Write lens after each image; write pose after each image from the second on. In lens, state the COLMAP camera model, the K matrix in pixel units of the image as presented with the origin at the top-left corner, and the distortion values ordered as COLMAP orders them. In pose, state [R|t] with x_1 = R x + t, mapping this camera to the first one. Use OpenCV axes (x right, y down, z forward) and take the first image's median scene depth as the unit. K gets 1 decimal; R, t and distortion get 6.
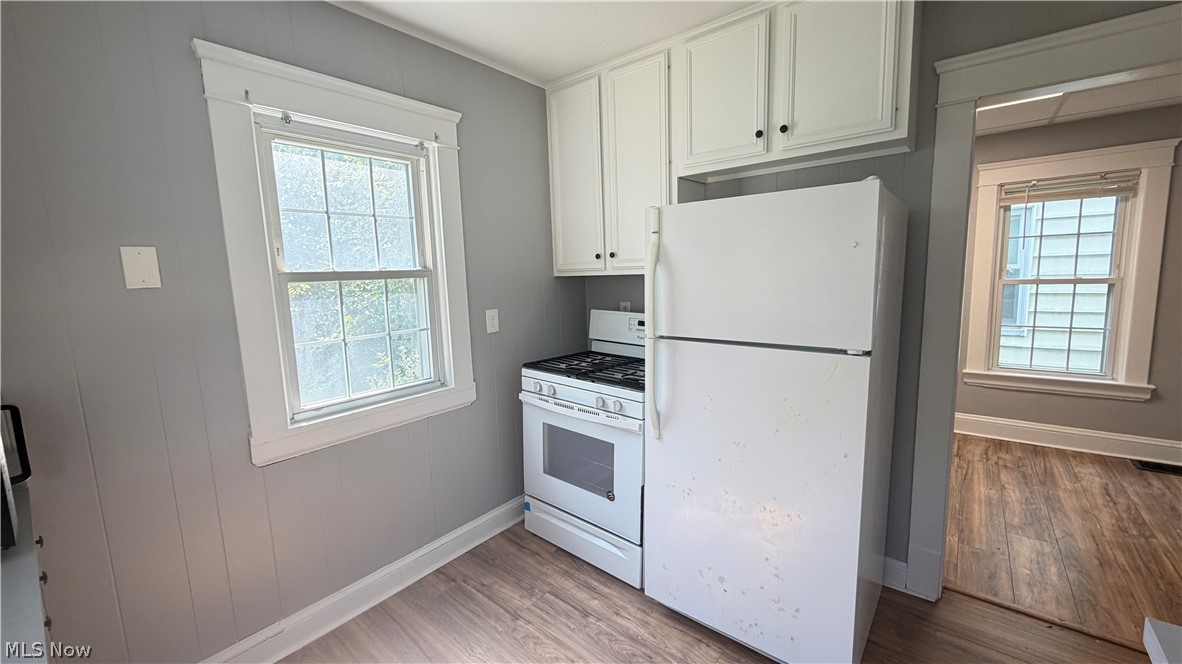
lens RADIAL K [[470.7, 0, 587.6], [0, 470.7, 330.6], [0, 0, 1]] dist [0.001360, 0.000326]
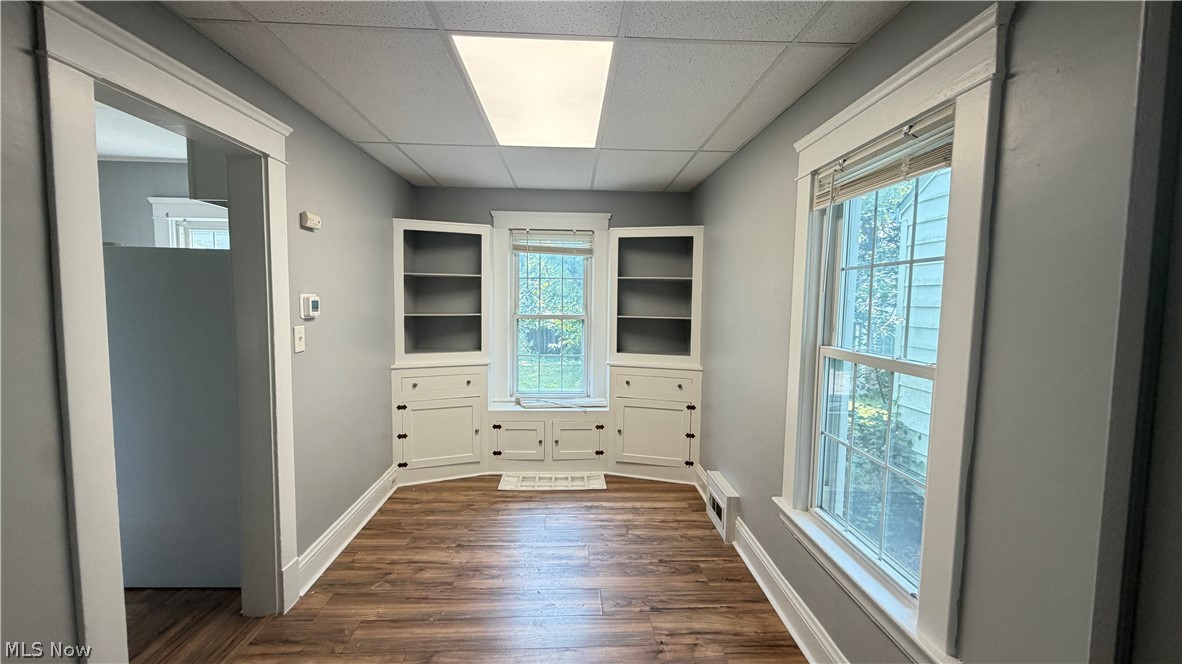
lens RADIAL K [[470.7, 0, 587.6], [0, 470.7, 330.6], [0, 0, 1]] dist [0.001360, 0.000326]
pose [[0.664413, 0.097235, -0.741014, 2.179813], [-0.128693, 0.991575, 0.014723, -0.198853], [0.736202, 0.085581, 0.671329, 0.884927]]
